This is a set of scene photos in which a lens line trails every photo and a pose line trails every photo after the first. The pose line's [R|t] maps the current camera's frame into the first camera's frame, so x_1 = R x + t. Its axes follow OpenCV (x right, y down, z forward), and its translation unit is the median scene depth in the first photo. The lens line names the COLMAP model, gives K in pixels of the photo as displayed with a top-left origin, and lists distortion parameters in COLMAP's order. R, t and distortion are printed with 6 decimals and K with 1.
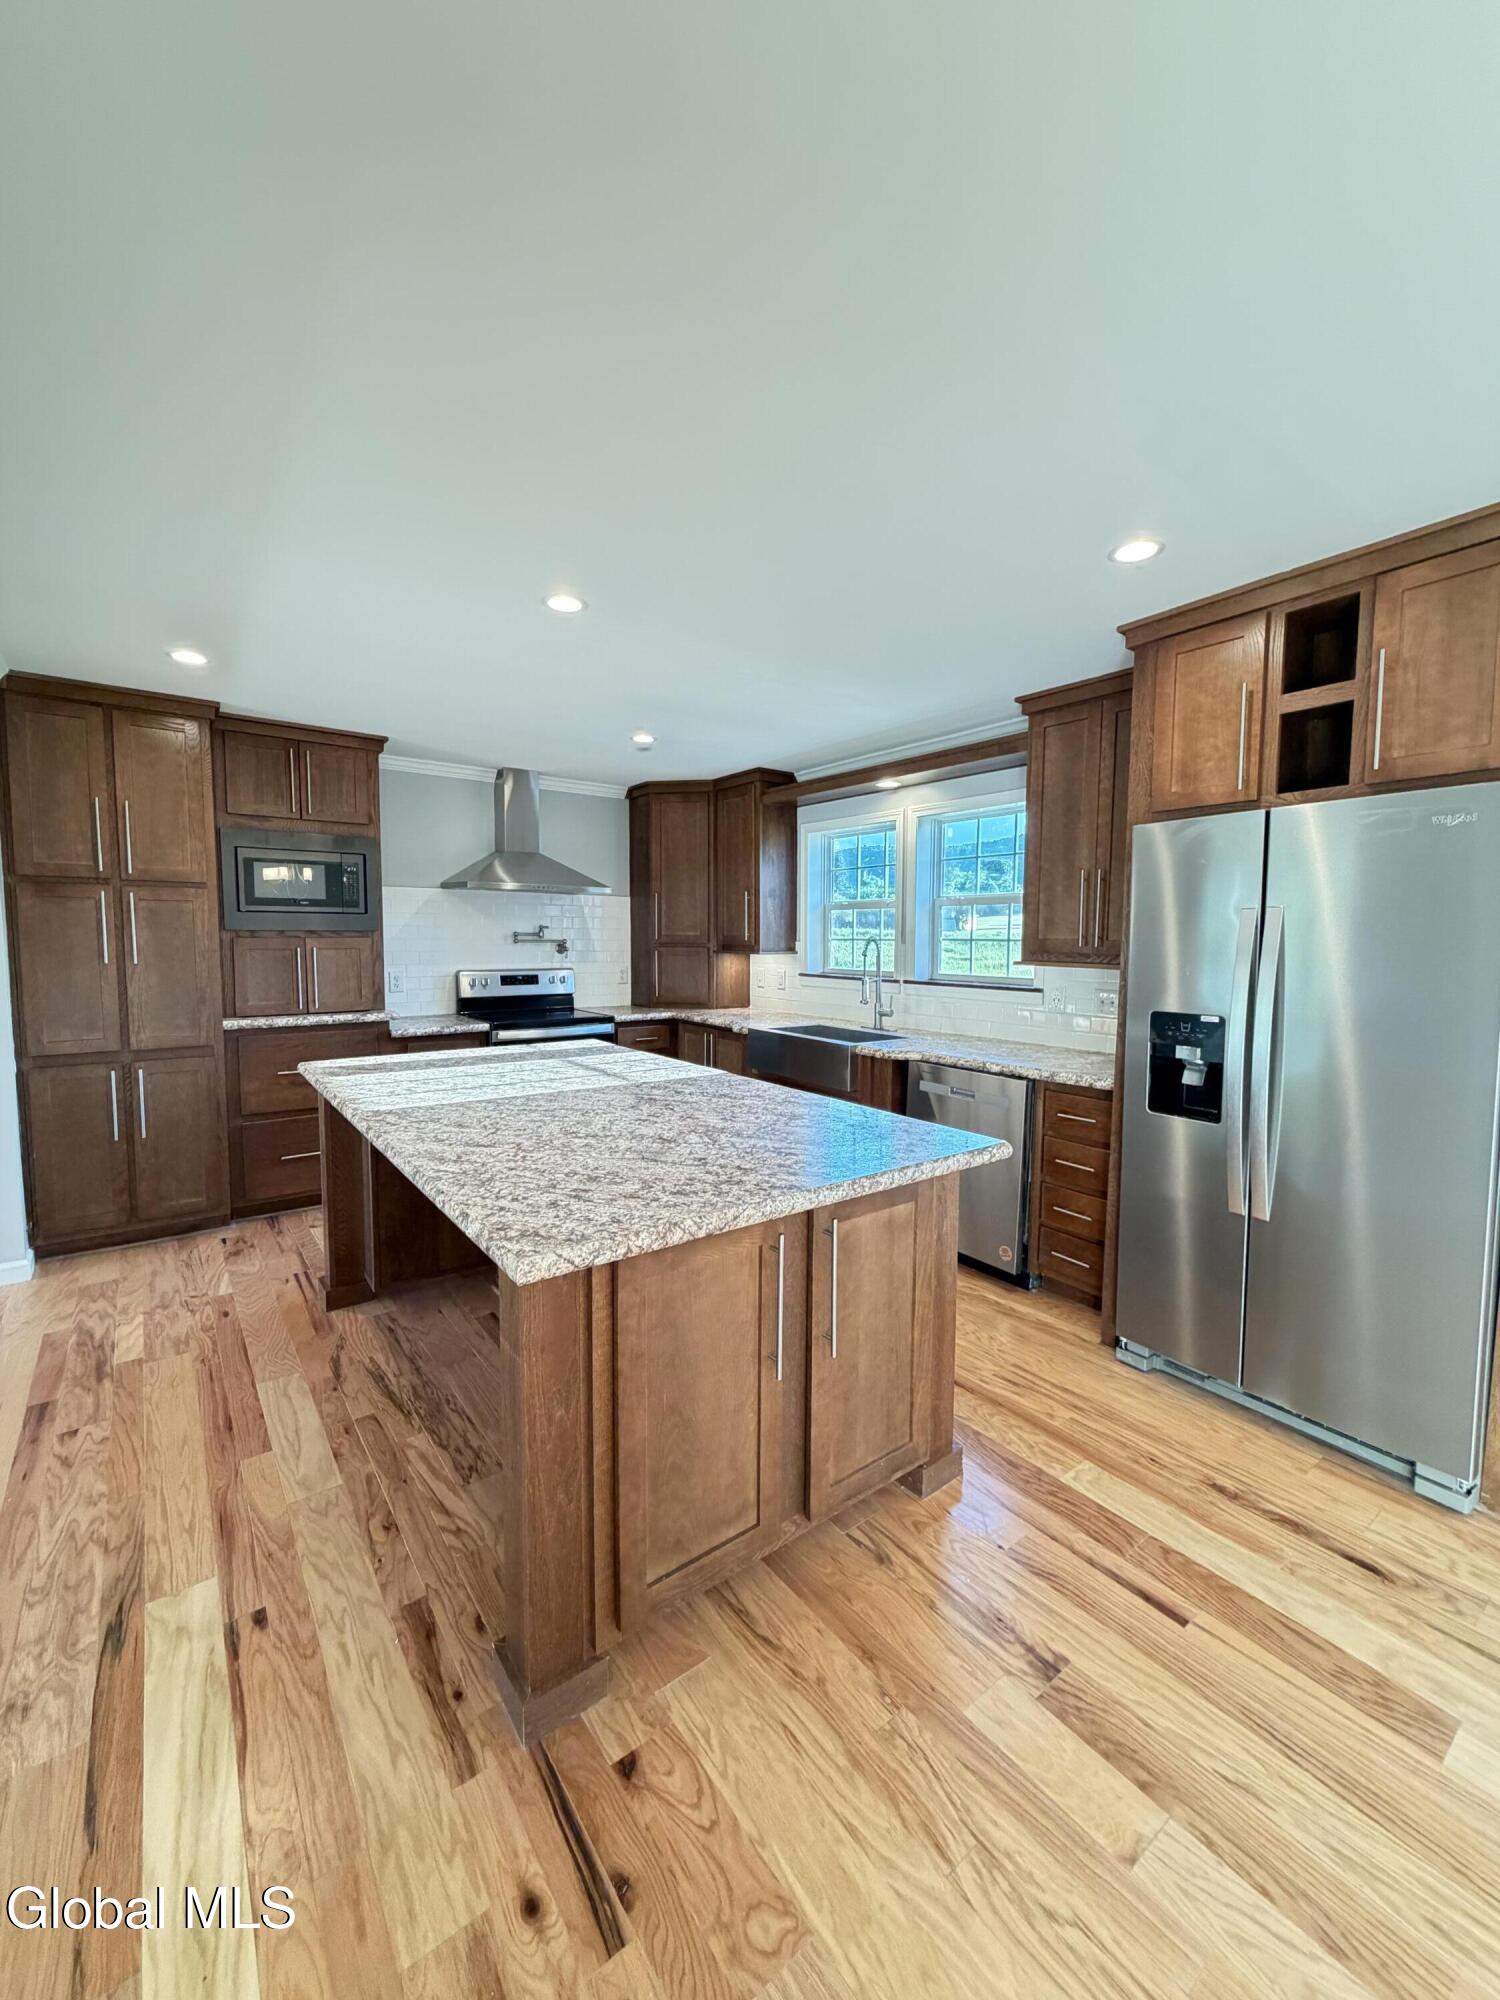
lens RADIAL K [[799.8, 0, 749.5], [0, 799.8, 996.2], [0, 0, 1]] dist [0.000778, 0.000293]
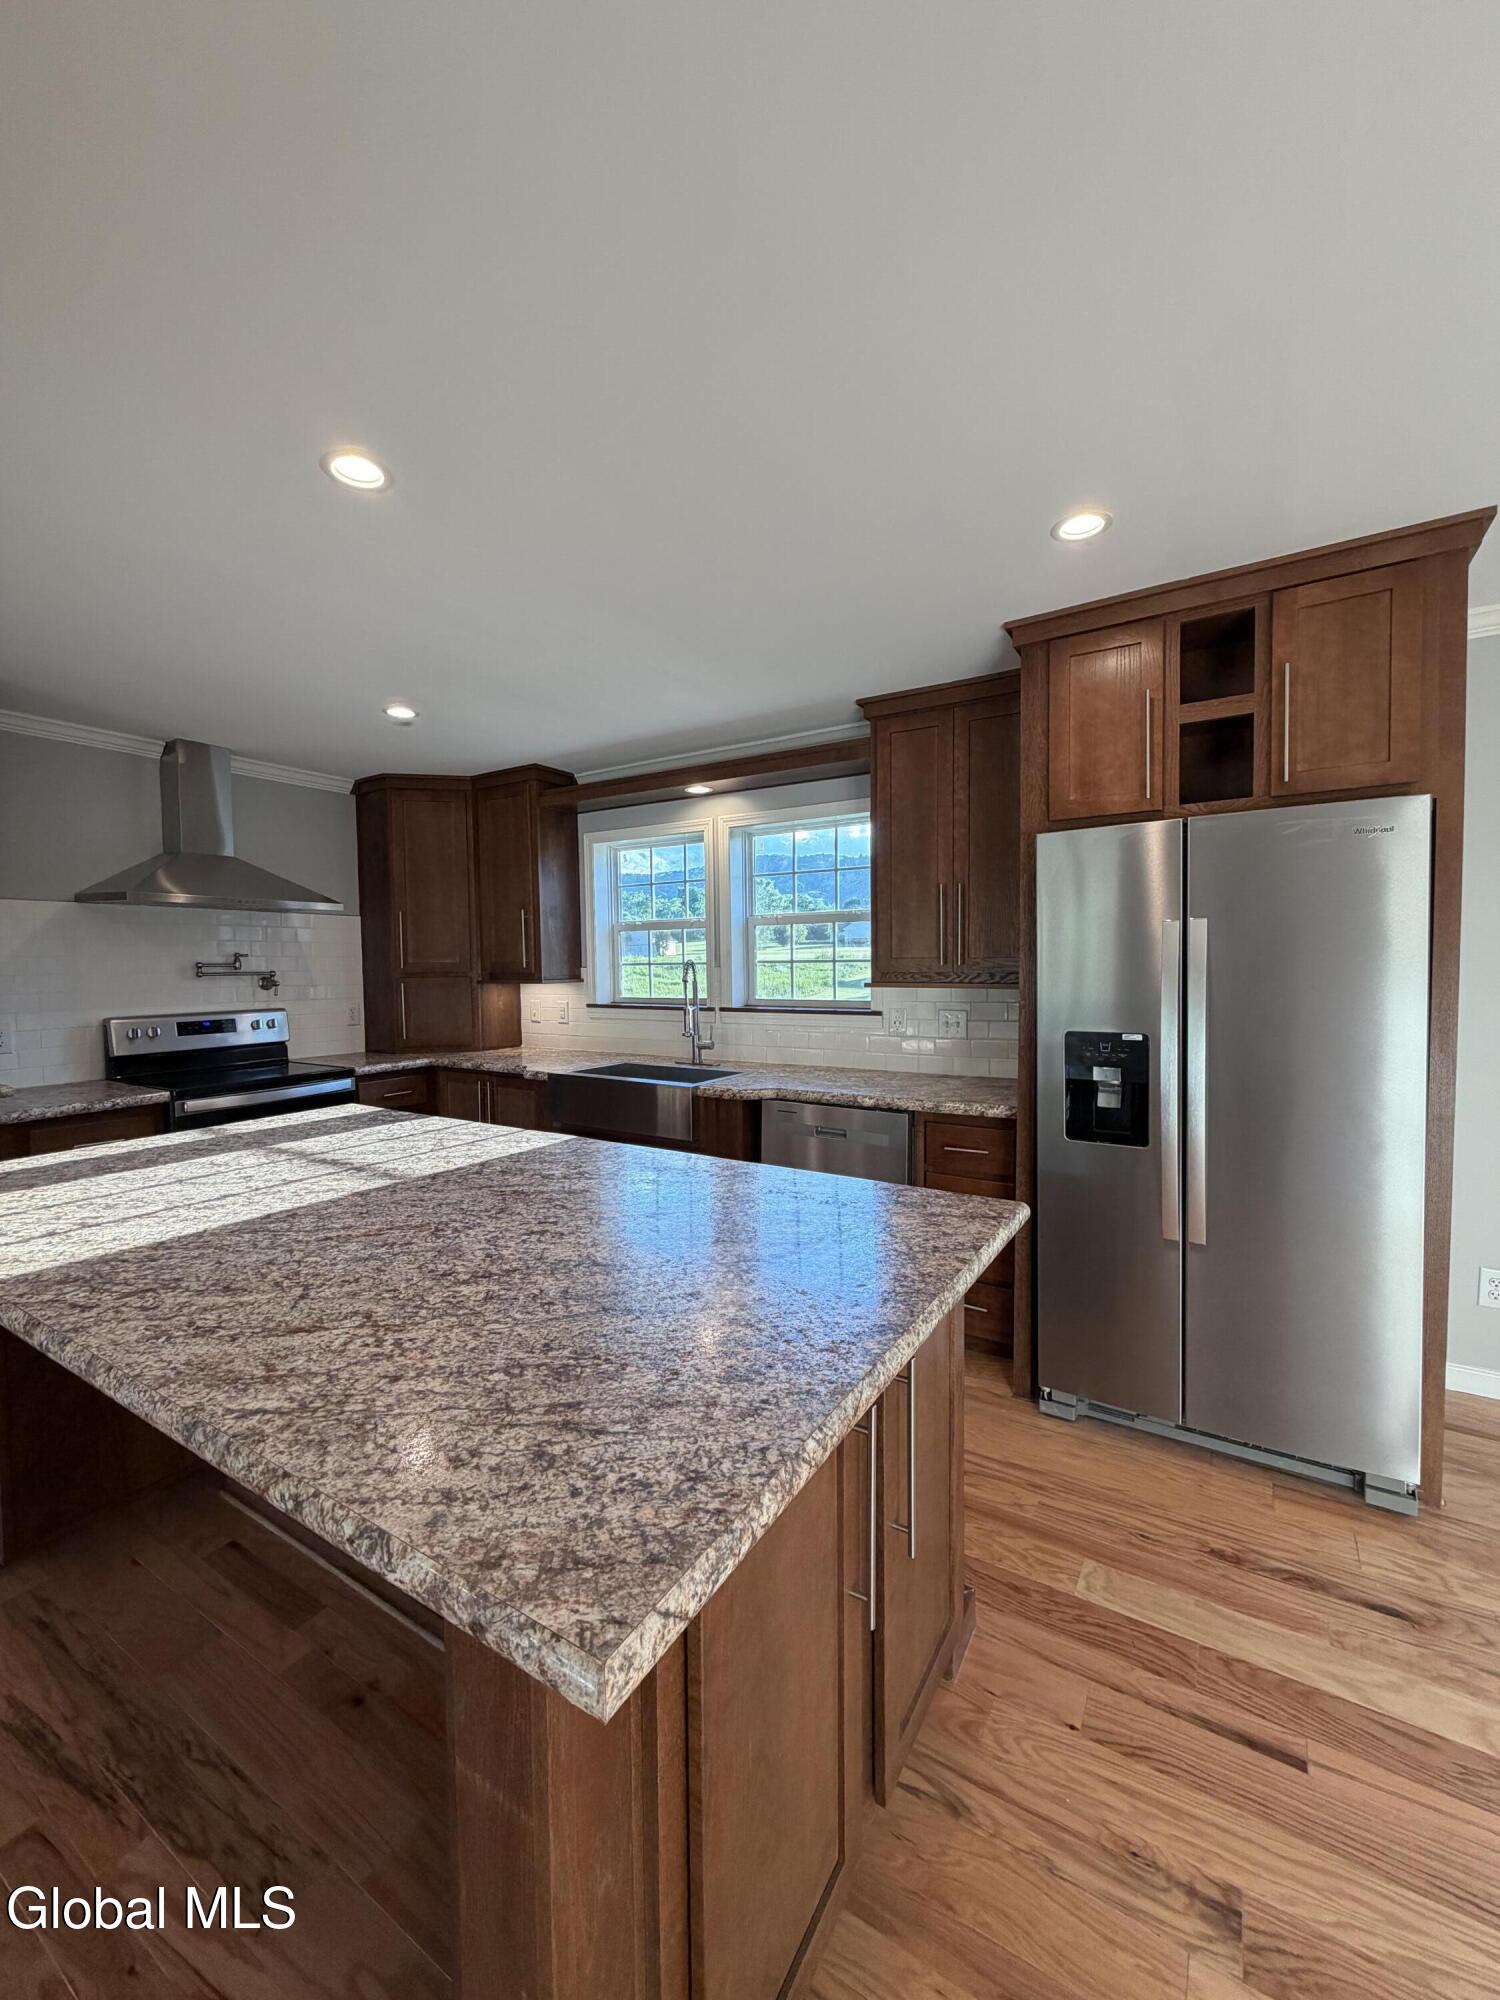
lens RADIAL K [[799.8, 0, 751.0], [0, 799.8, 996.5], [0, 0, 1]] dist [0.000778, 0.000293]
pose [[0.930911, -0.033257, 0.363729, -0.171382], [0.045056, 0.998696, -0.024000, -0.016009], [-0.362457, 0.038730, 0.931195, 0.252093]]
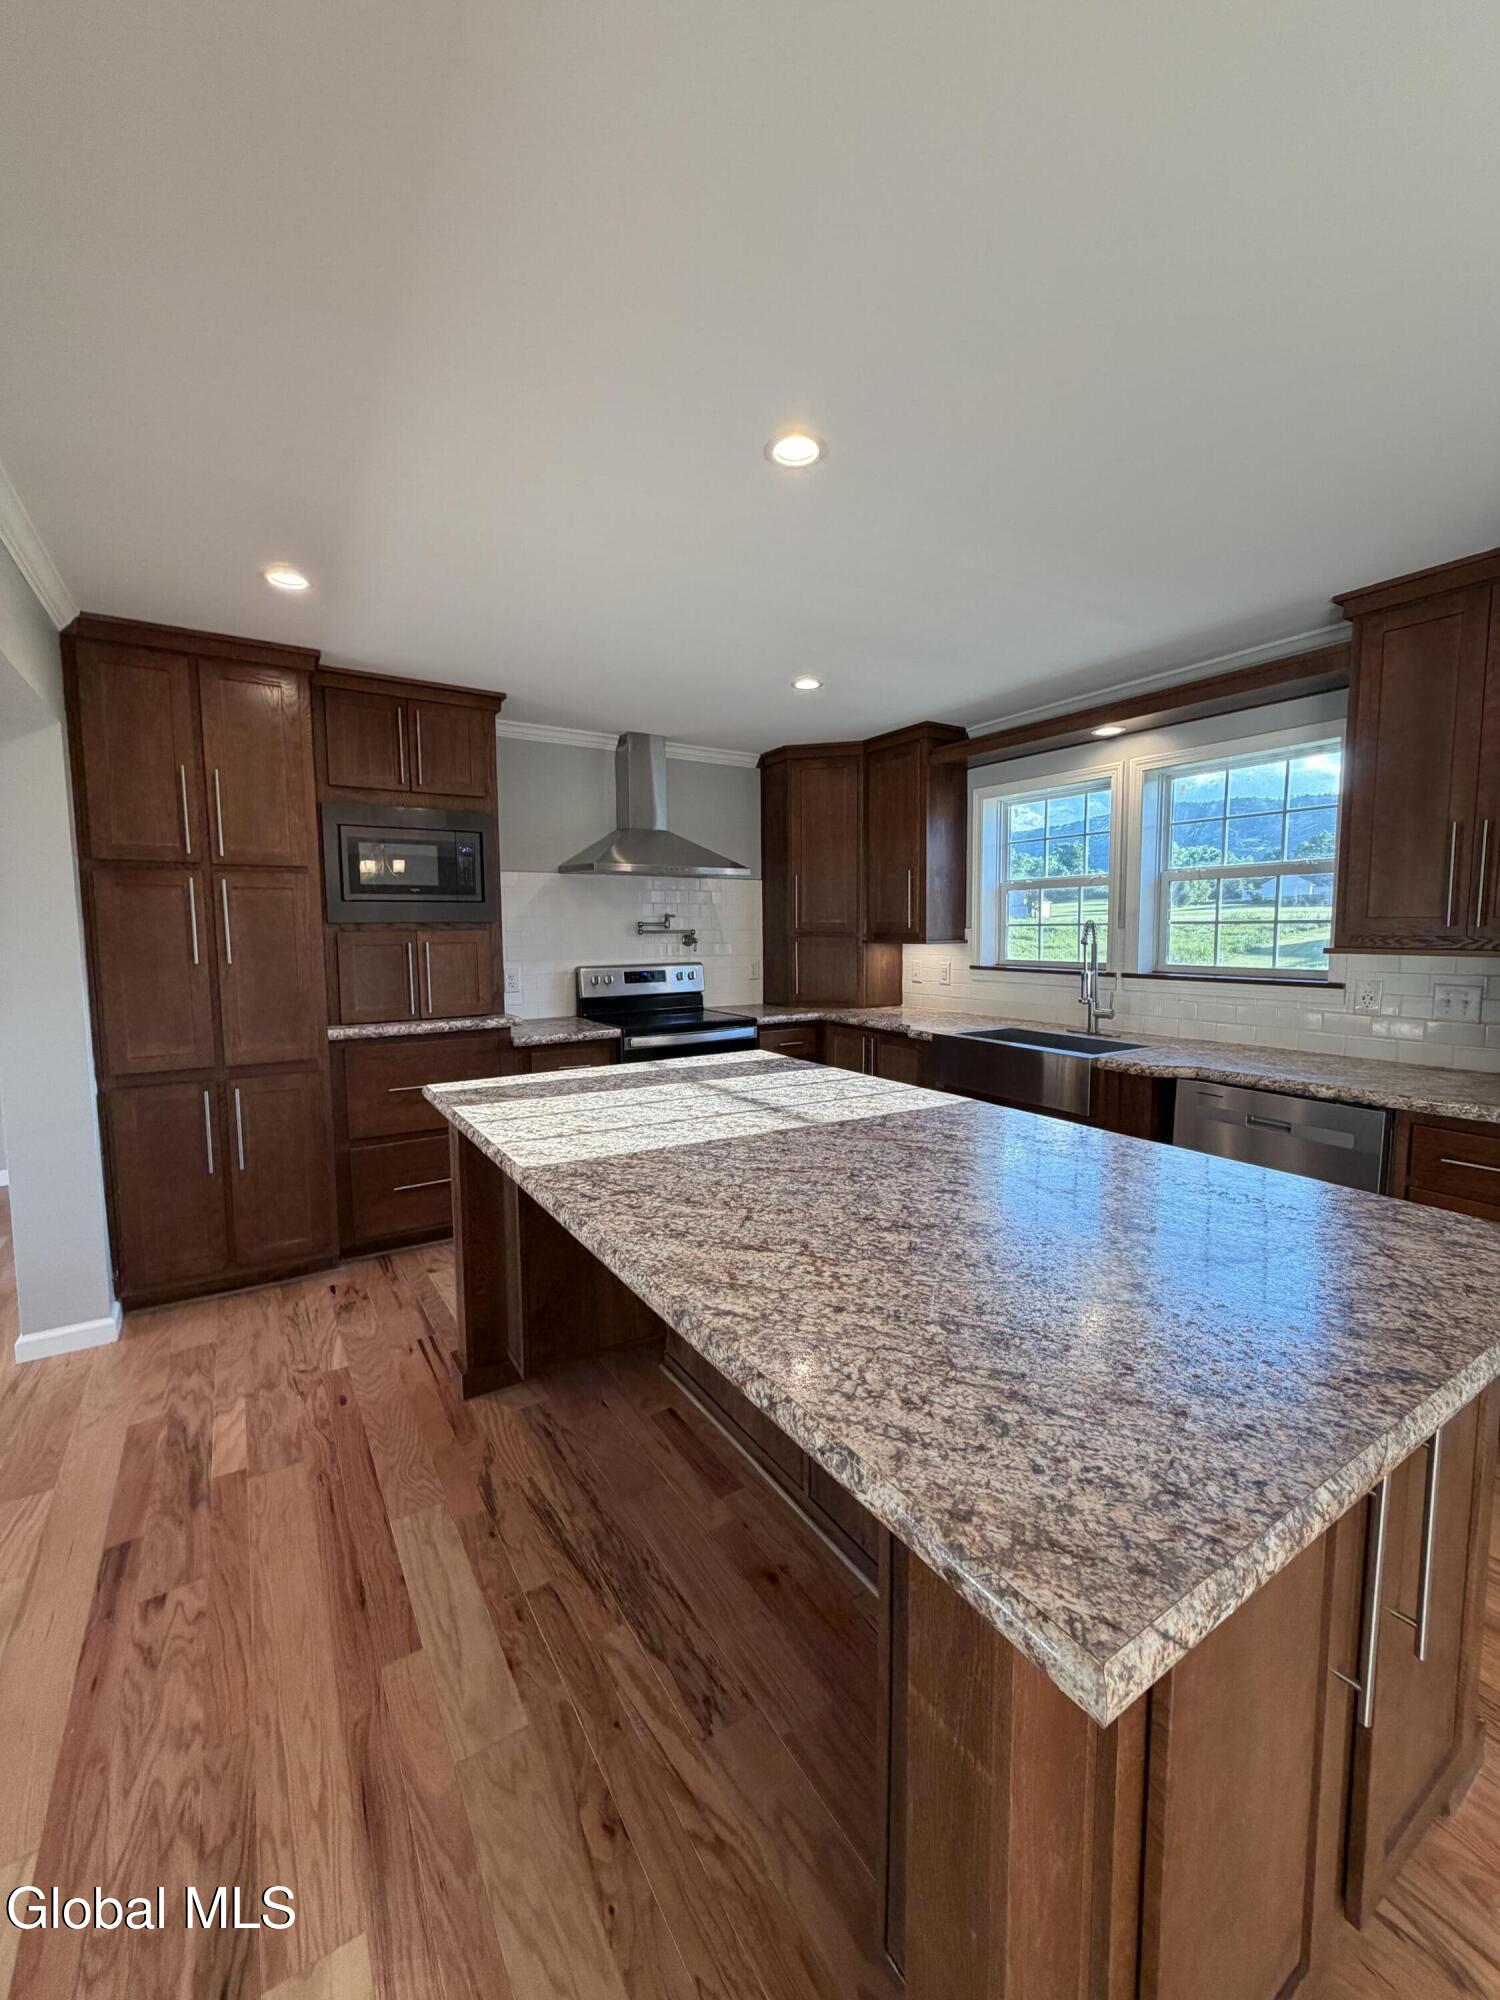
lens RADIAL K [[799.8, 0, 750.2], [0, 799.8, 995.1], [0, 0, 1]] dist [0.000778, 0.000293]
pose [[0.997038, -0.007609, -0.076539, -0.207553], [0.008367, 0.999919, 0.009579, -0.014908], [0.076460, -0.010191, 0.997021, 0.268012]]
